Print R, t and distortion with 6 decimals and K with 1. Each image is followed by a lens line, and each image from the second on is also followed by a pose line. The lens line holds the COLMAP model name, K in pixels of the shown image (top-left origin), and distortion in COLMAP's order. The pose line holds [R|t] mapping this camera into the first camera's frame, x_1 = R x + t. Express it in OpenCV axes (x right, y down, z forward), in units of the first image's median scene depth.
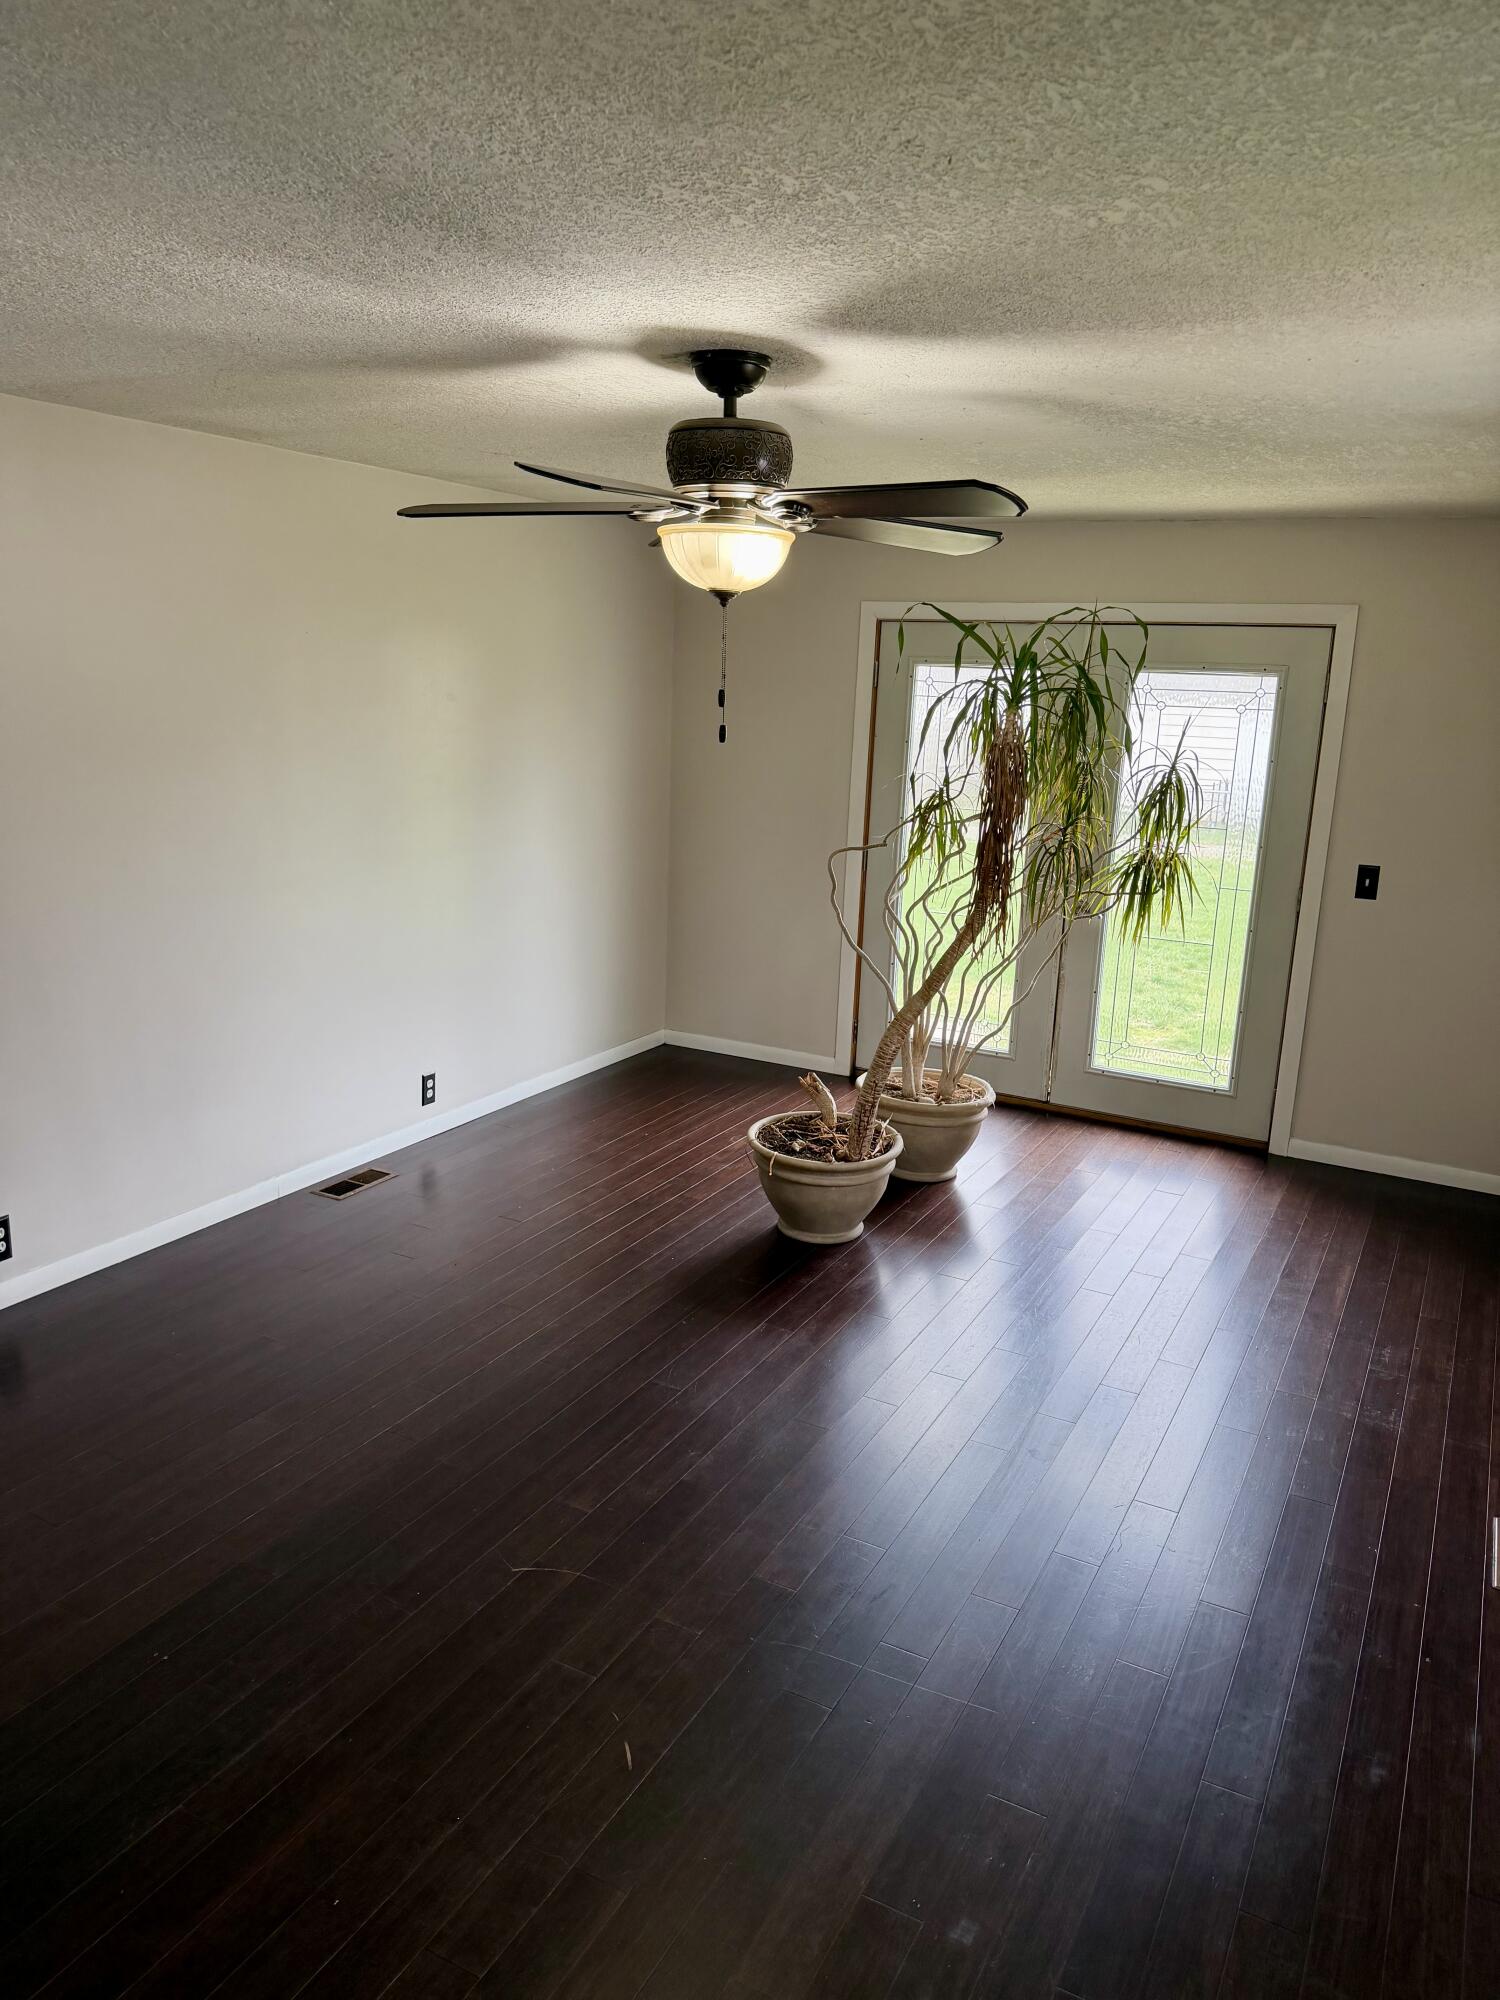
lens RADIAL K [[1405.8, 0, 749.7], [0, 1405.8, 987.6], [0, 0, 1]] dist [0.090050, -0.151500]
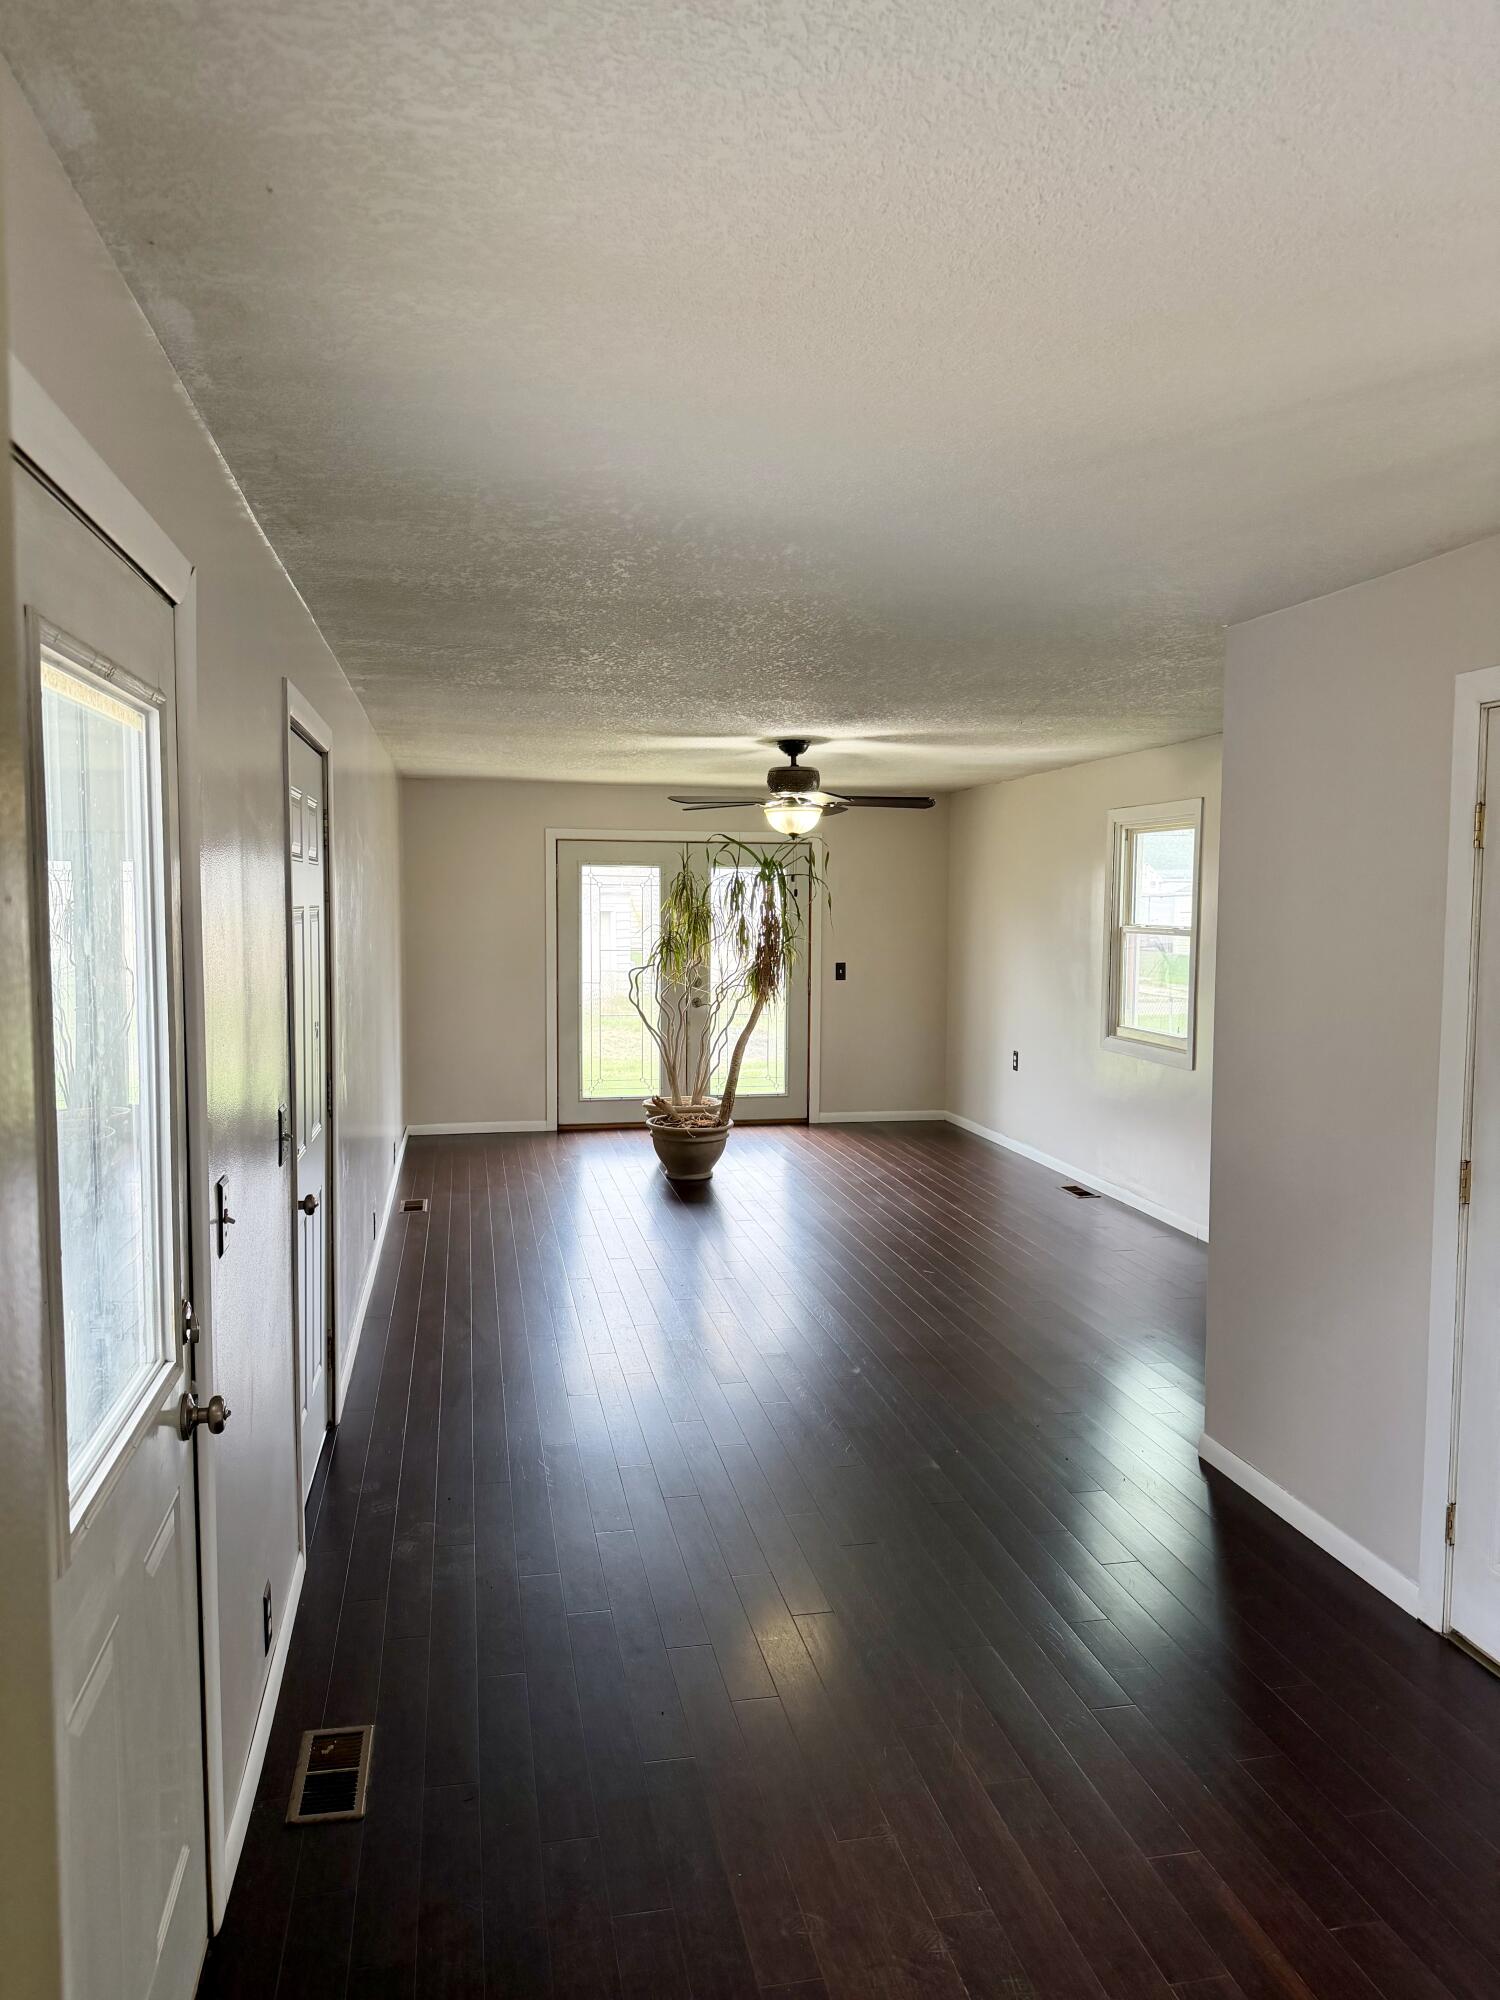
lens RADIAL K [[1405.8, 0, 749.7], [0, 1405.8, 987.6], [0, 0, 1]] dist [0.090050, -0.151500]
pose [[0.770374, -0.075175, 0.633145, -1.539832], [0.160833, 0.983825, -0.078880, 0.138913], [-0.616974, 0.162597, 0.770004, -0.698974]]
